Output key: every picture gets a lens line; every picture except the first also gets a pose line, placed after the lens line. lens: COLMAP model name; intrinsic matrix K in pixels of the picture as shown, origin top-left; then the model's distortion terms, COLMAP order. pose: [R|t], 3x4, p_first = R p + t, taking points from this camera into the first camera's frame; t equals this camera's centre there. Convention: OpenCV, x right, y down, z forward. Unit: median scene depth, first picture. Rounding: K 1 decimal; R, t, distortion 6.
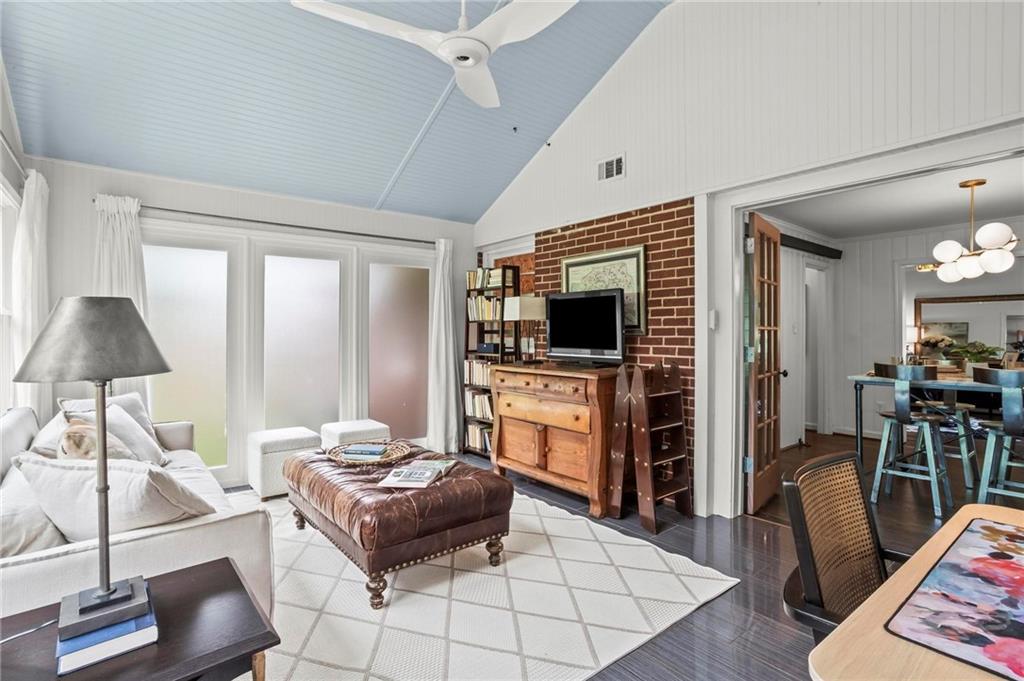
lens RADIAL K [[497.6, 0, 500.7], [0, 497.6, 332.6], [0, 0, 1]] dist [-0.014070, 0.008152]
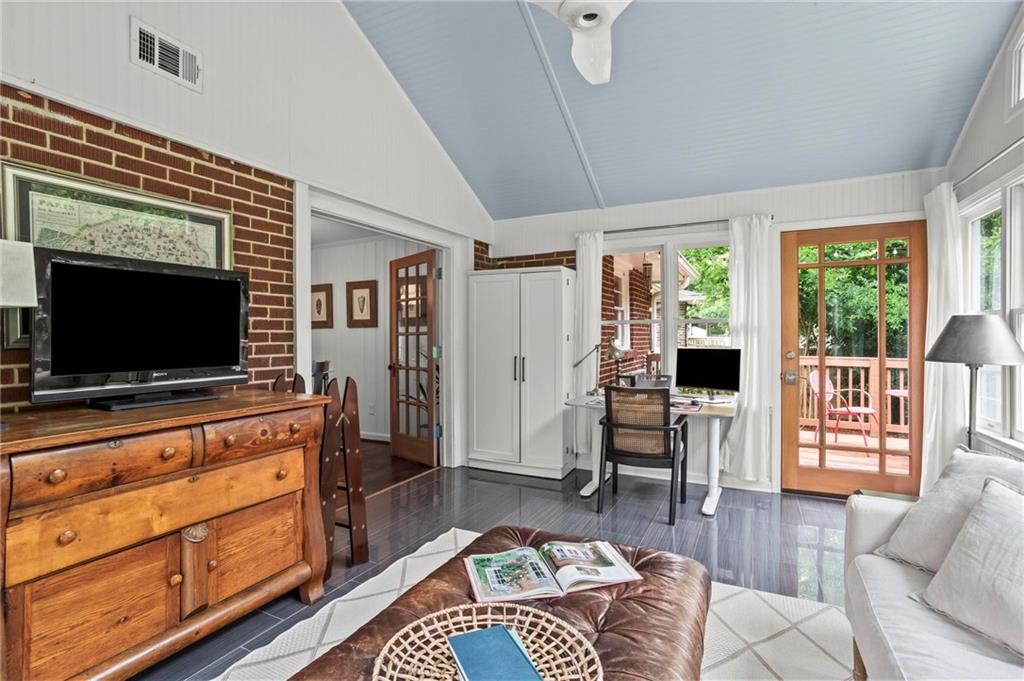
lens RADIAL K [[497.6, 0, 509.4], [0, 497.6, 340.9], [0, 0, 1]] dist [-0.014070, 0.008152]
pose [[-0.429146, -0.008619, 0.903194, -0.474447], [0.003013, 0.999935, 0.010974, -0.003152], [-0.903230, 0.007431, -0.429092, 0.888753]]
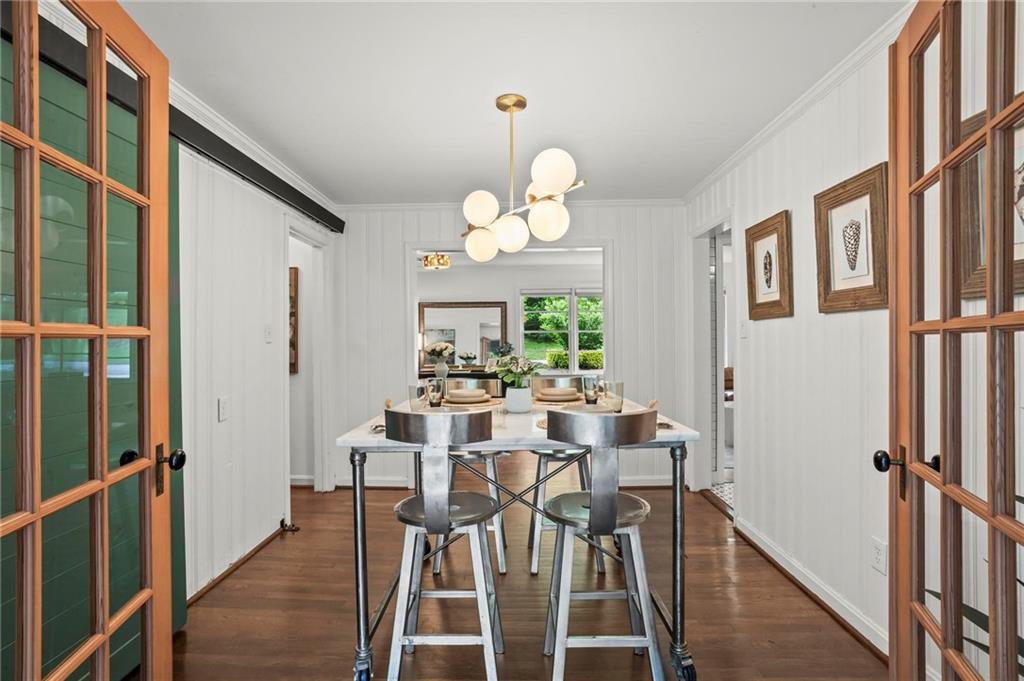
lens RADIAL K [[505.1, 0, 508.3], [0, 505.1, 336.9], [0, 0, 1]] dist [-0.026590, -0.000148]
pose [[0.628523, -0.004009, 0.777780, 0.446114], [0.008227, 0.999965, -0.001494, -0.003293], [-0.777747, 0.007338, 0.628534, 0.593364]]
